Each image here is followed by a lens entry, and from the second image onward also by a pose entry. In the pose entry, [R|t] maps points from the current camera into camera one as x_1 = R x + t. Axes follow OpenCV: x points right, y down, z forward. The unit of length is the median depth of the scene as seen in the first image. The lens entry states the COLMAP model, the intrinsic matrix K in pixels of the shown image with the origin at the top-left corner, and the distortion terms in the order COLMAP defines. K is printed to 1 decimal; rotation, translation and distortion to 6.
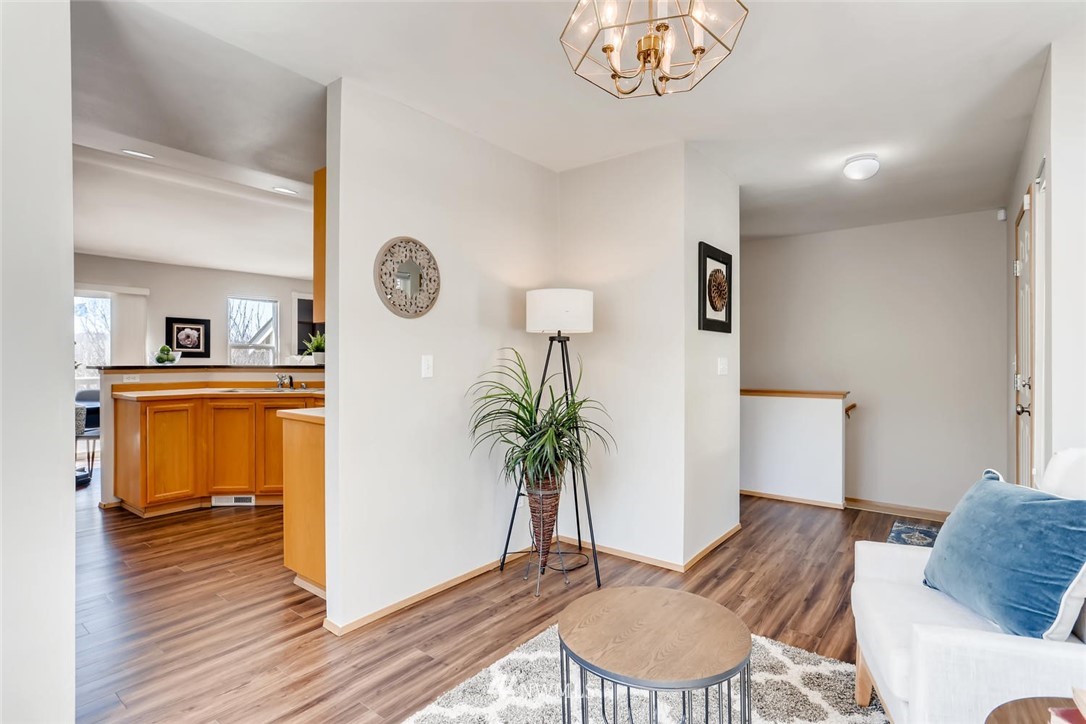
lens RADIAL K [[529.3, 0, 546.7], [0, 529.3, 359.6], [0, 0, 1]] dist [-0.016434, 0.000790]
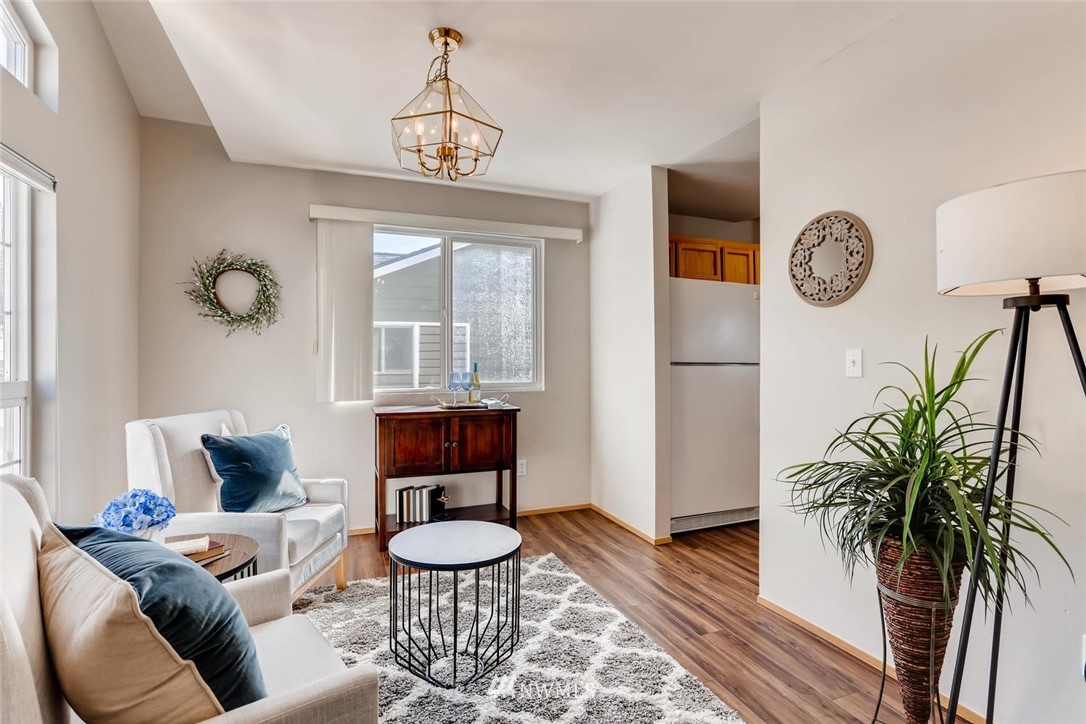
lens RADIAL K [[529.3, 0, 546.2], [0, 529.3, 358.9], [0, 0, 1]] dist [-0.016434, 0.000790]
pose [[-0.500567, -0.003481, -0.865691, 0.642826], [0.001162, 0.999988, -0.004693, 0.009057], [0.865697, -0.003355, -0.500557, 0.936087]]
